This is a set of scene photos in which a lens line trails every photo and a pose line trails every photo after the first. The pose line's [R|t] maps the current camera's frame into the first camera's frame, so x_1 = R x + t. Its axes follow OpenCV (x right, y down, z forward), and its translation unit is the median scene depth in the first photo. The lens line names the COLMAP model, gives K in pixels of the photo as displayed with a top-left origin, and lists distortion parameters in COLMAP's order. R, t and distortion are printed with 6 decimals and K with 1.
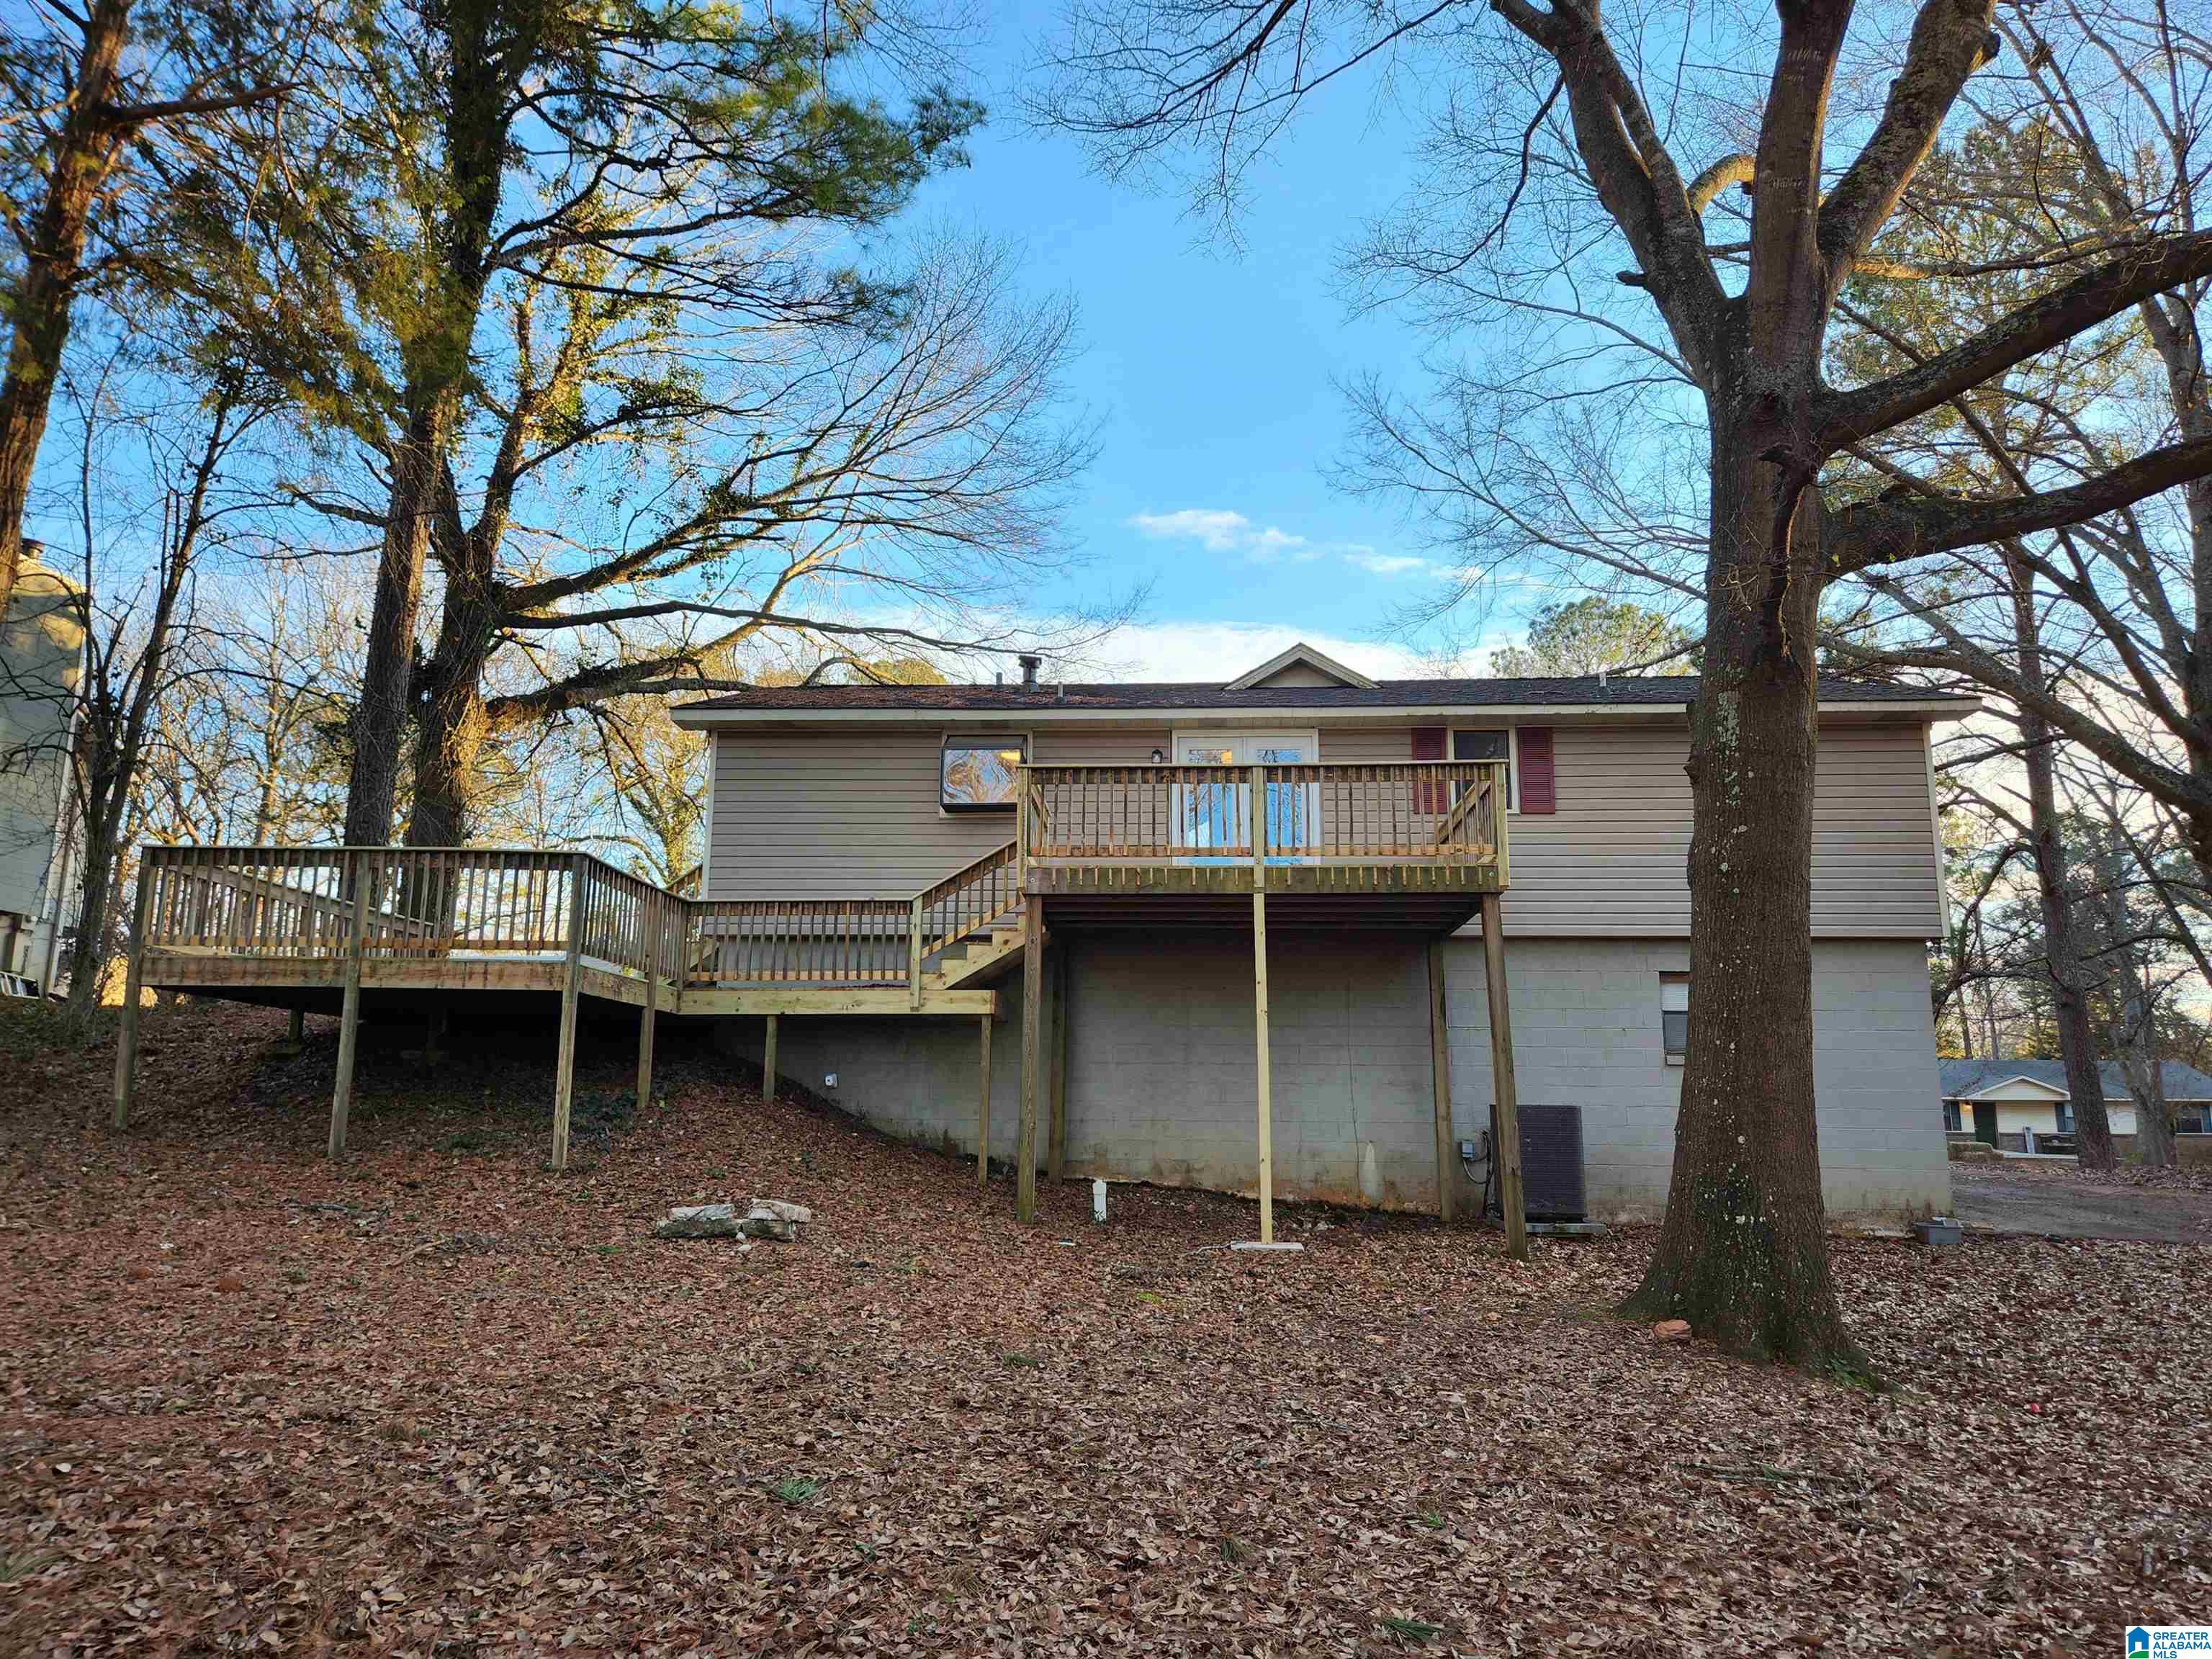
lens RADIAL K [[1494.1, 0, 1107.3], [0, 1494.1, 833.5], [0, 0, 1]] dist [0.059171, -0.041785]
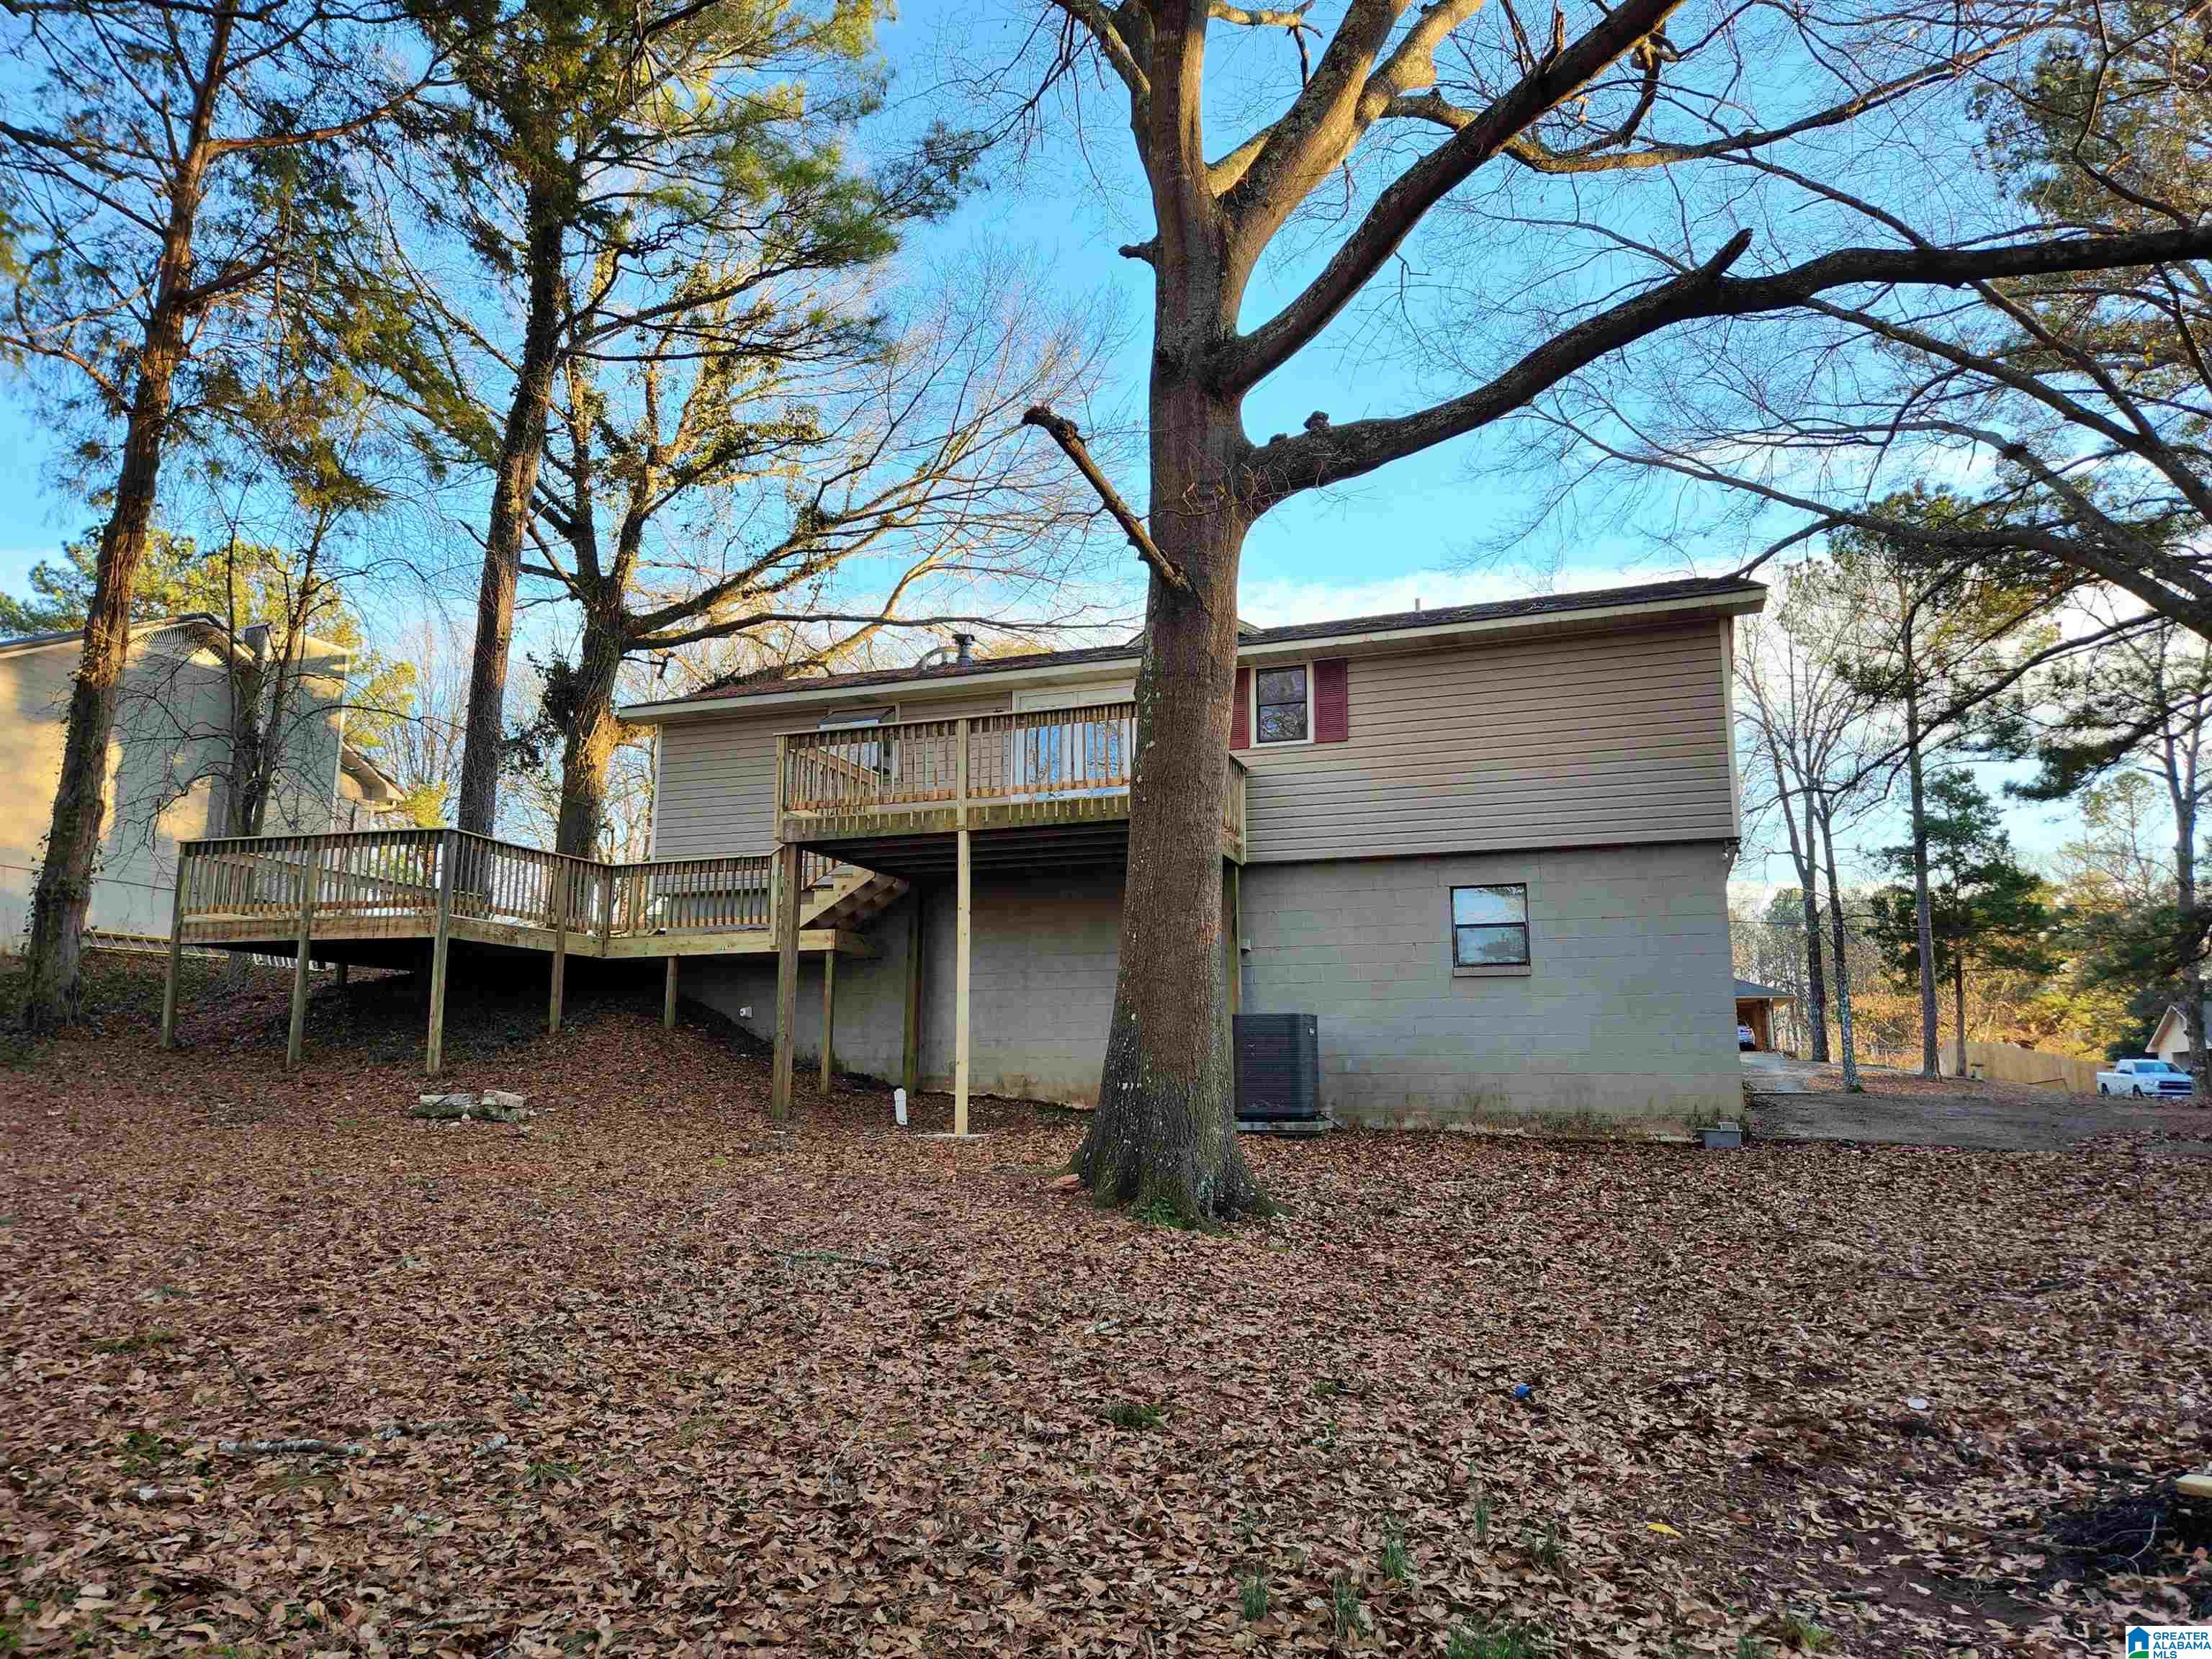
lens RADIAL K [[1494.1, 0, 1087.3], [0, 1494.1, 828.0], [0, 0, 1]] dist [0.059171, -0.041785]
pose [[0.953715, -0.058354, -0.294995, 0.403407], [0.062160, 0.998060, 0.003535, 0.030522], [0.294217, -0.021709, 0.955492, -0.043871]]
